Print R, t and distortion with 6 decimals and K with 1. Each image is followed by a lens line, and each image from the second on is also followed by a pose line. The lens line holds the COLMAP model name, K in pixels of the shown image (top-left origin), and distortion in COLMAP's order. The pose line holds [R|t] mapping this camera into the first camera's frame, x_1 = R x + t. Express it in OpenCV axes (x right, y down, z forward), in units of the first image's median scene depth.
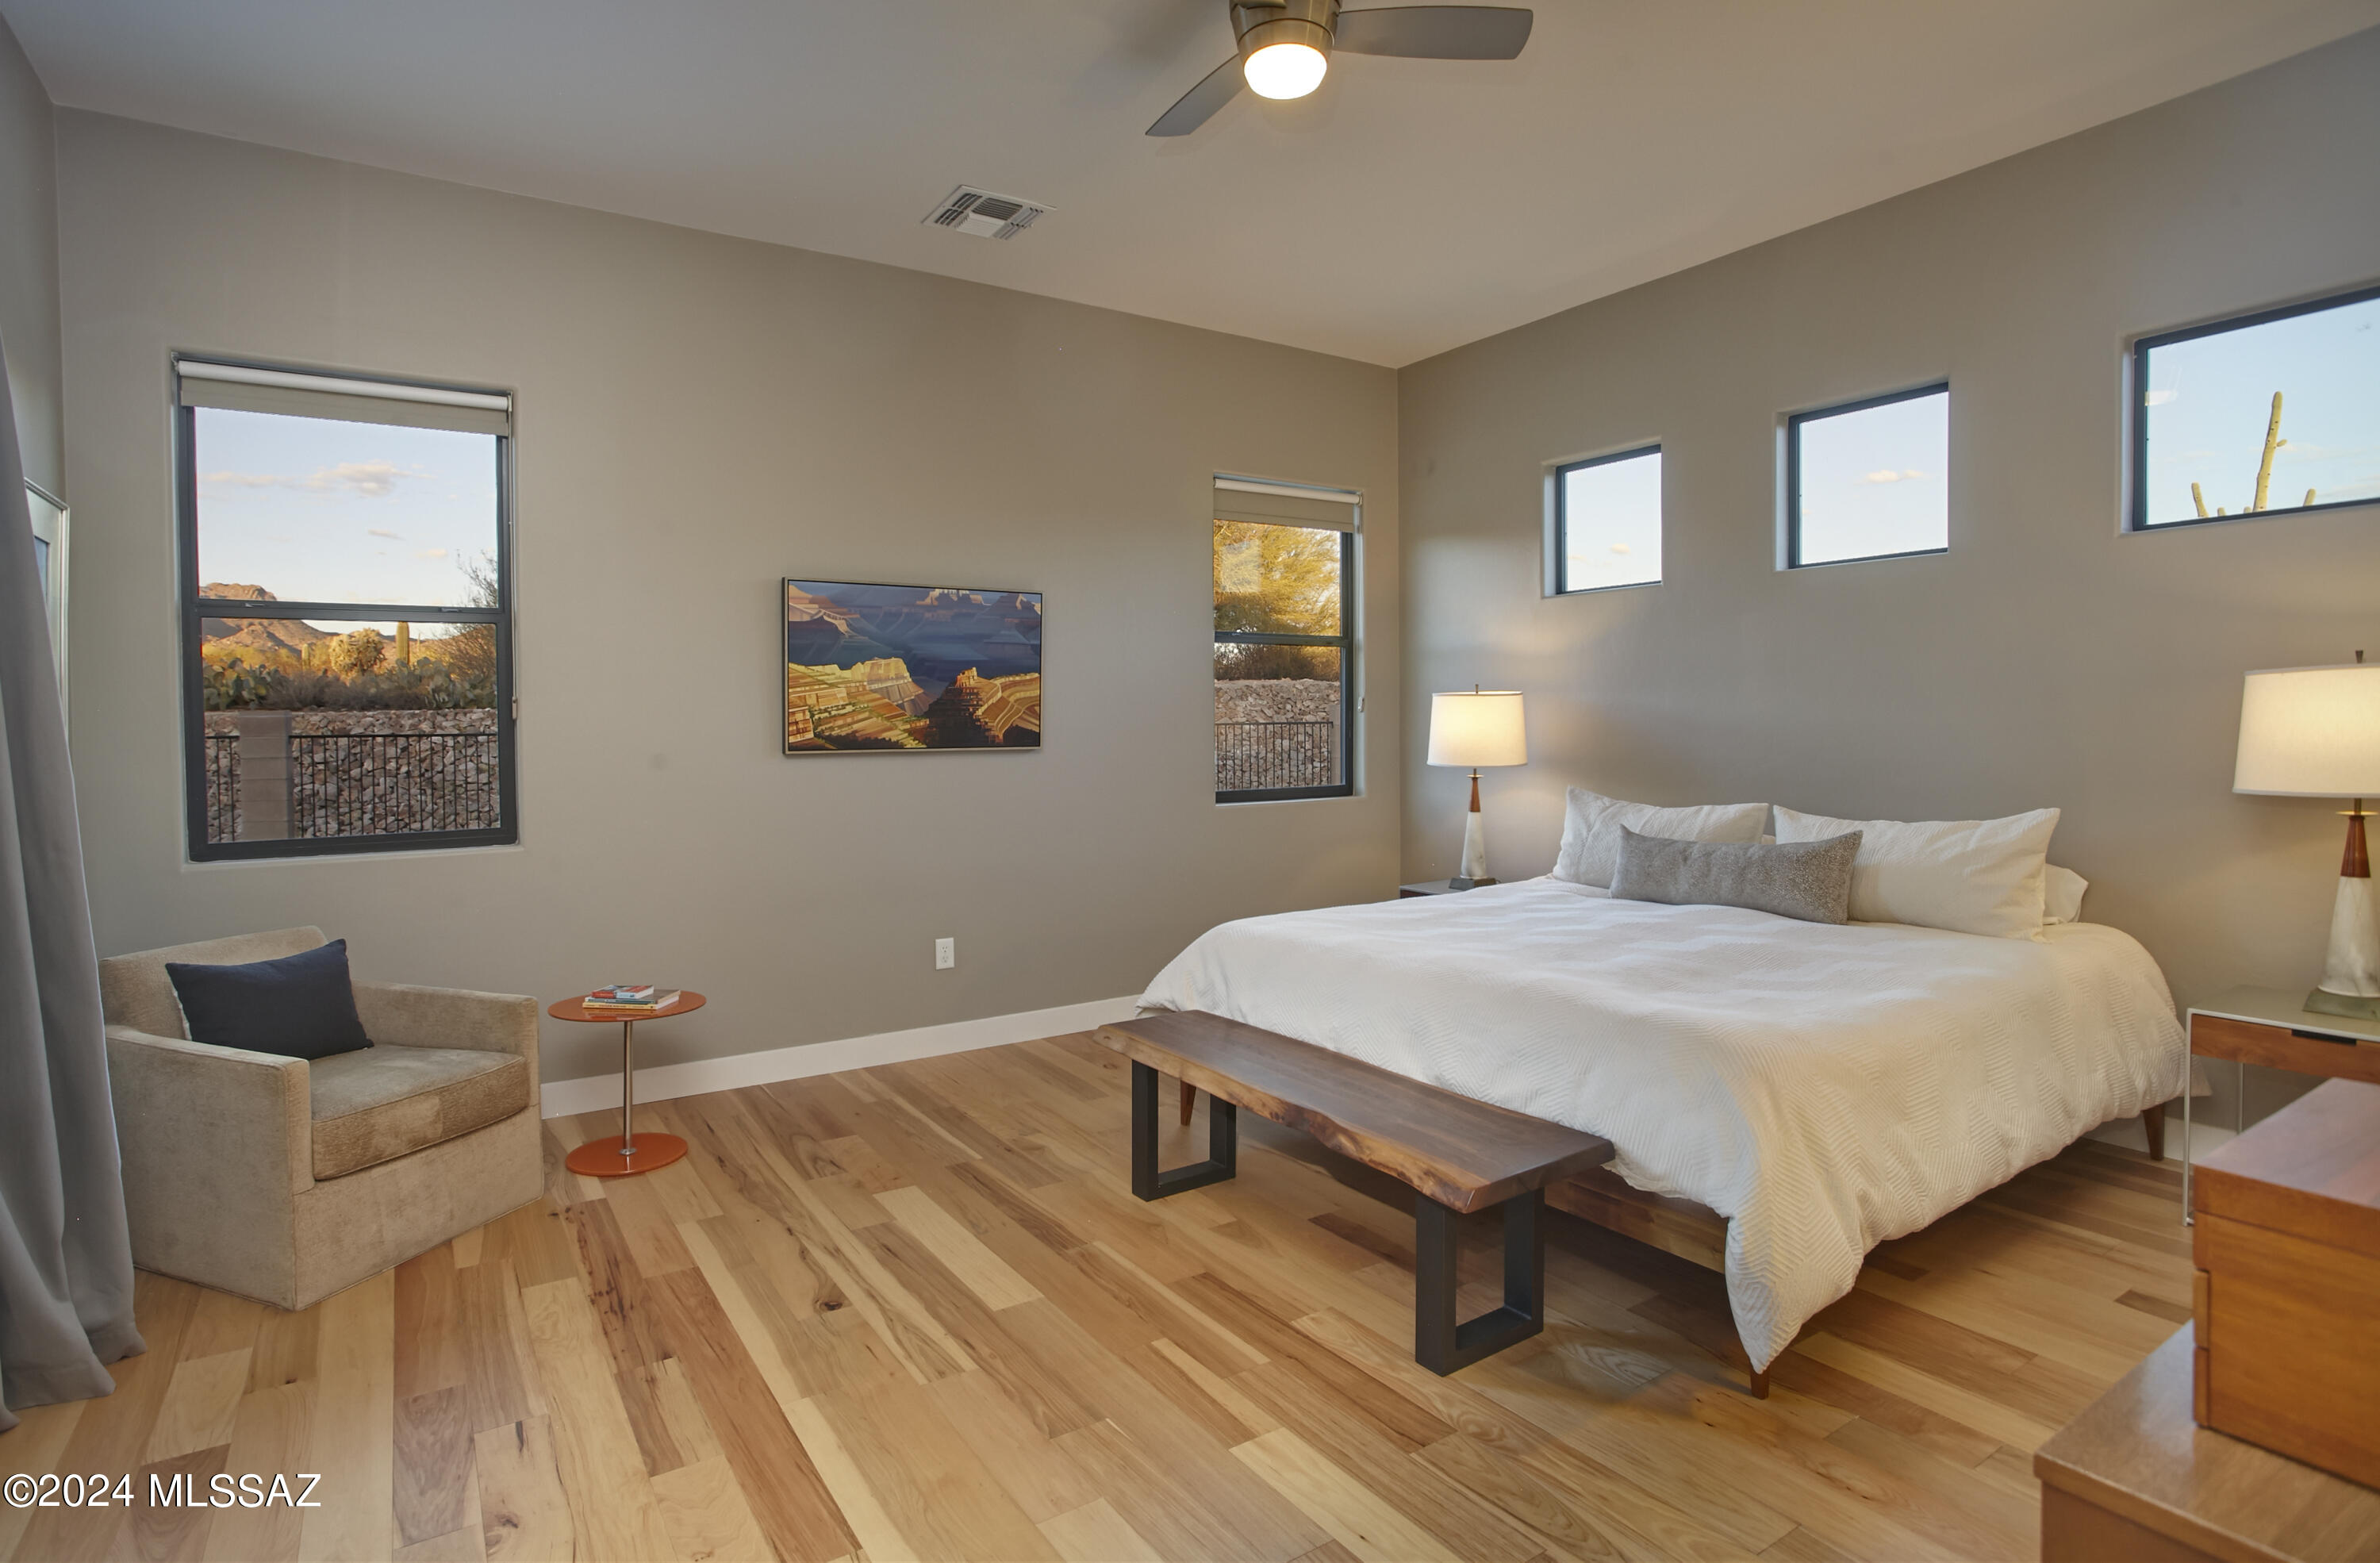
lens RADIAL K [[1207.5, 0, 1193.9], [0, 1207.5, 760.0], [0, 0, 1]] dist [-0.002148, 0.000059]
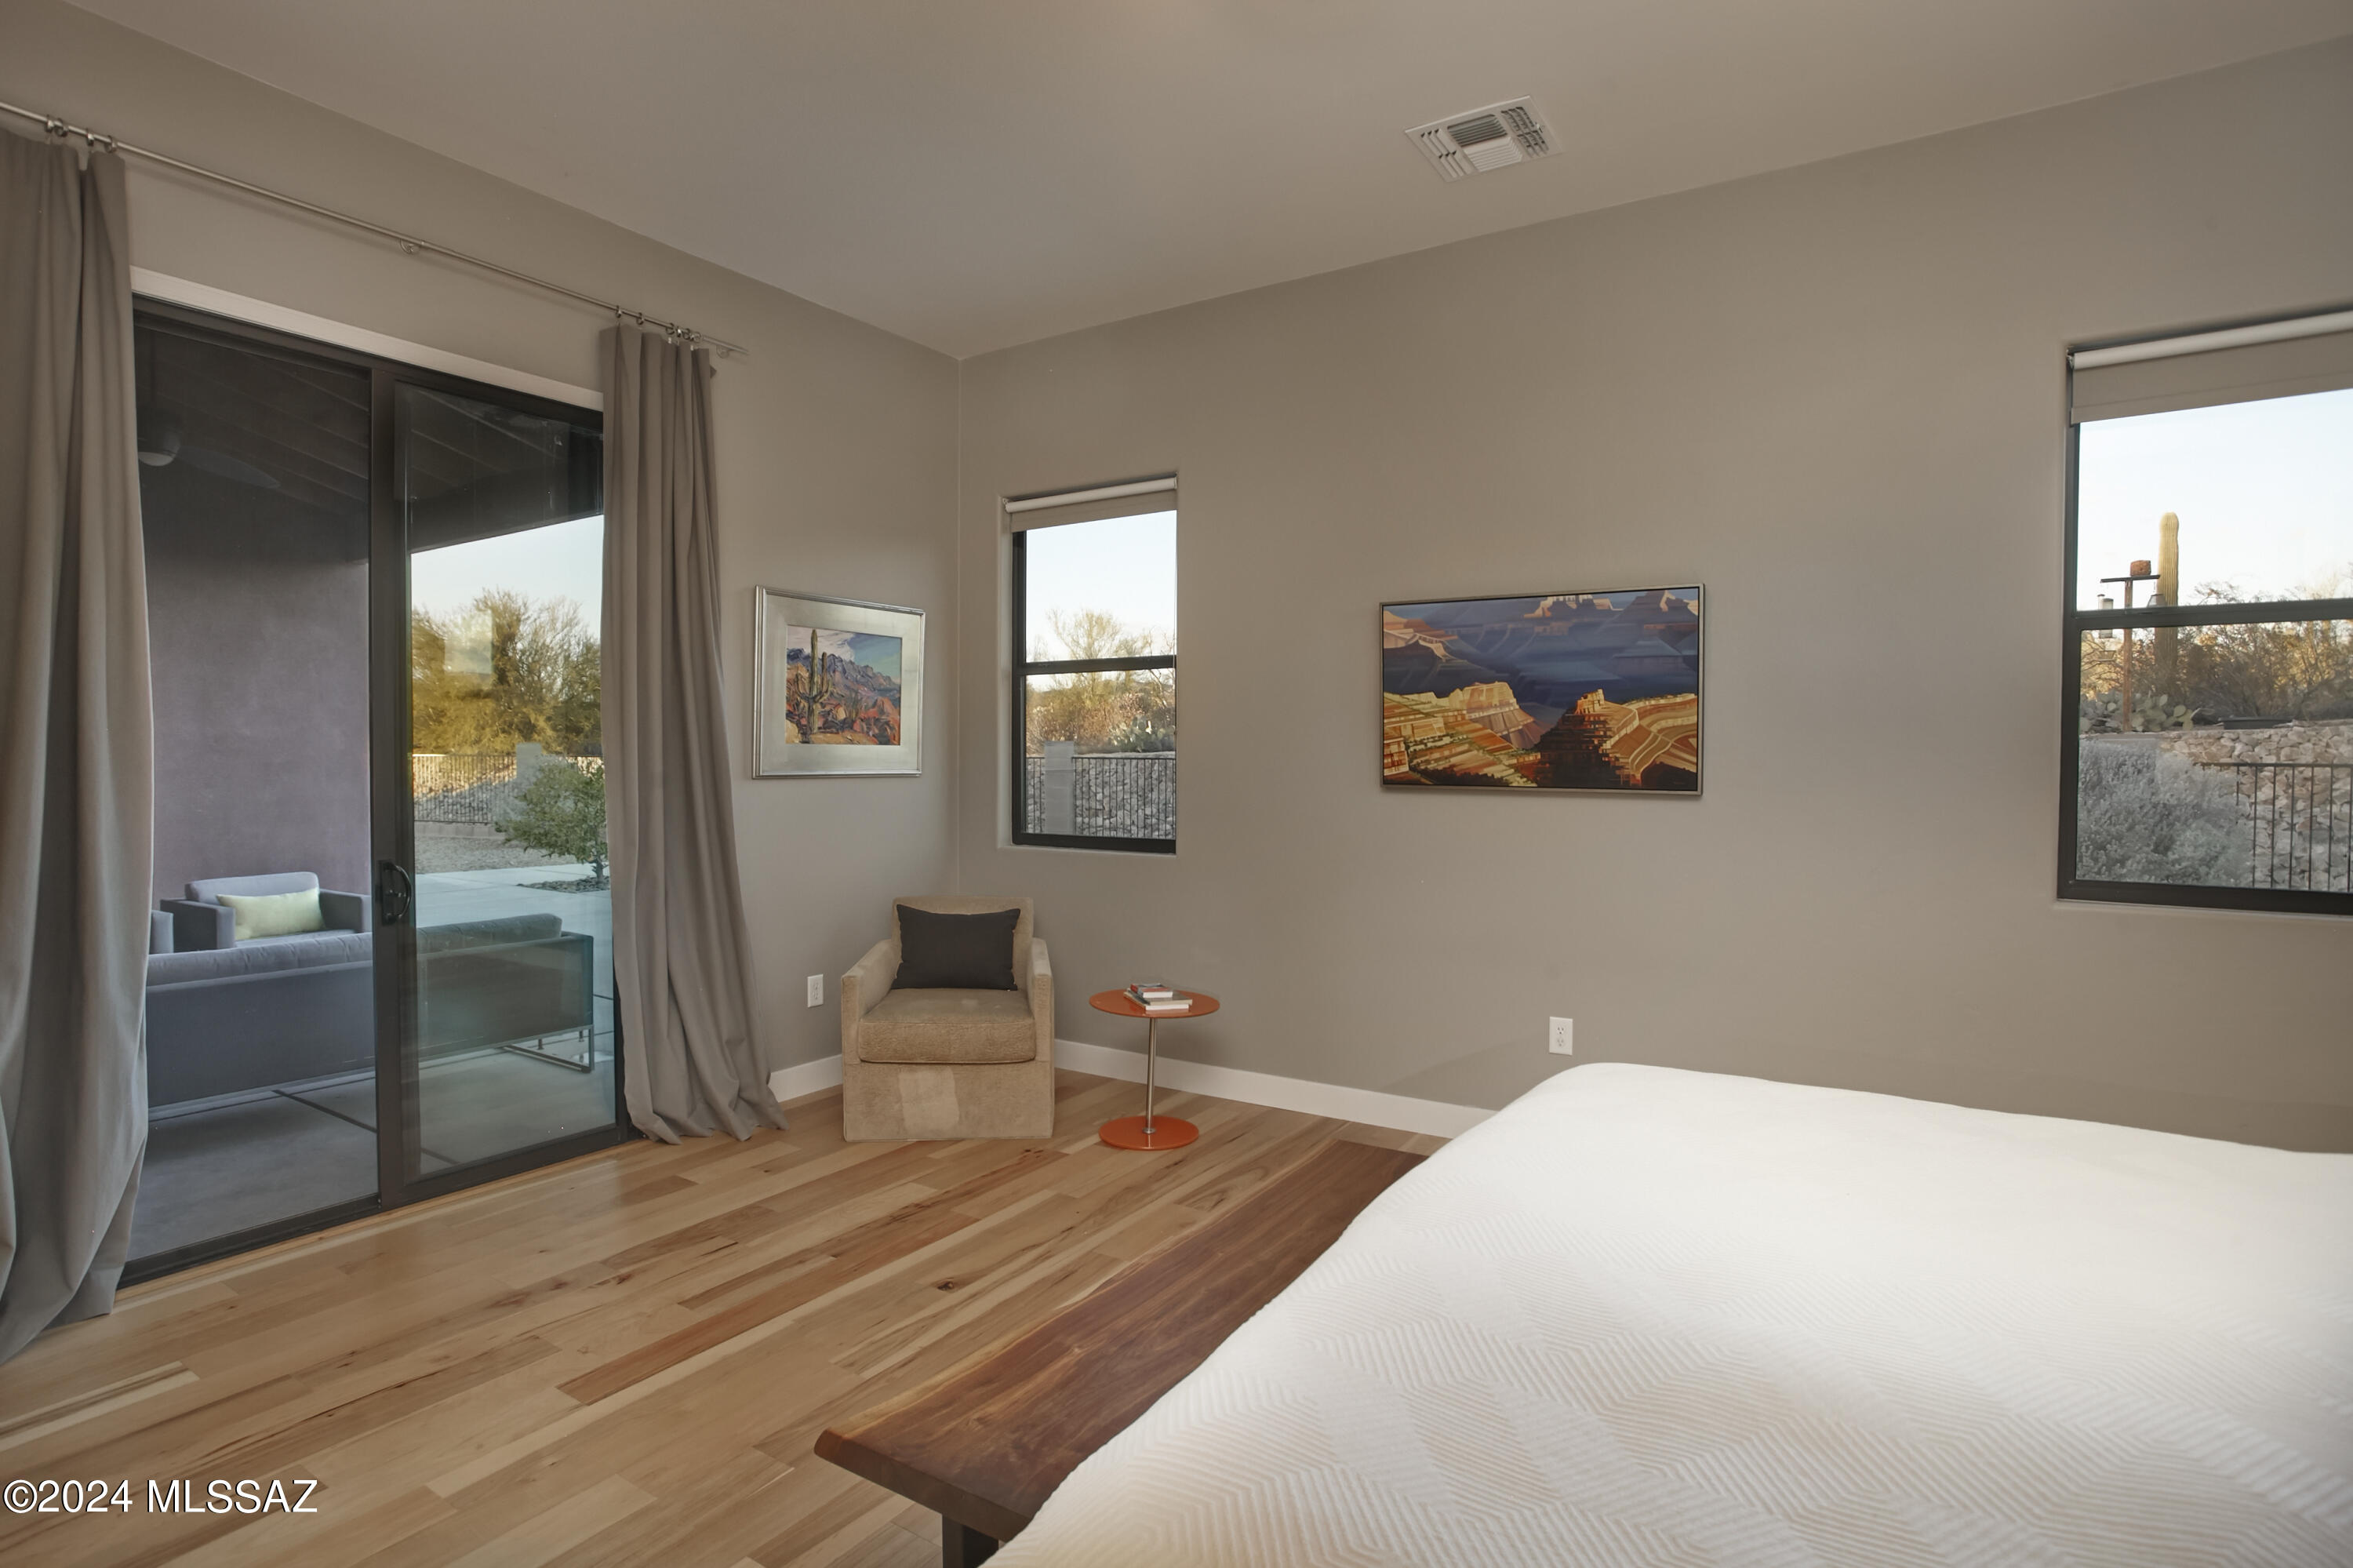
lens RADIAL K [[1242.2, 0, 1162.5], [0, 1242.2, 779.3], [0, 0, 1]] dist [-0.068035, 0.042559]
pose [[0.408035, 0.035826, -0.912263, 0.476930], [-0.036671, 0.999067, 0.022832, -0.026827], [0.912230, 0.024137, 0.408967, 0.429024]]
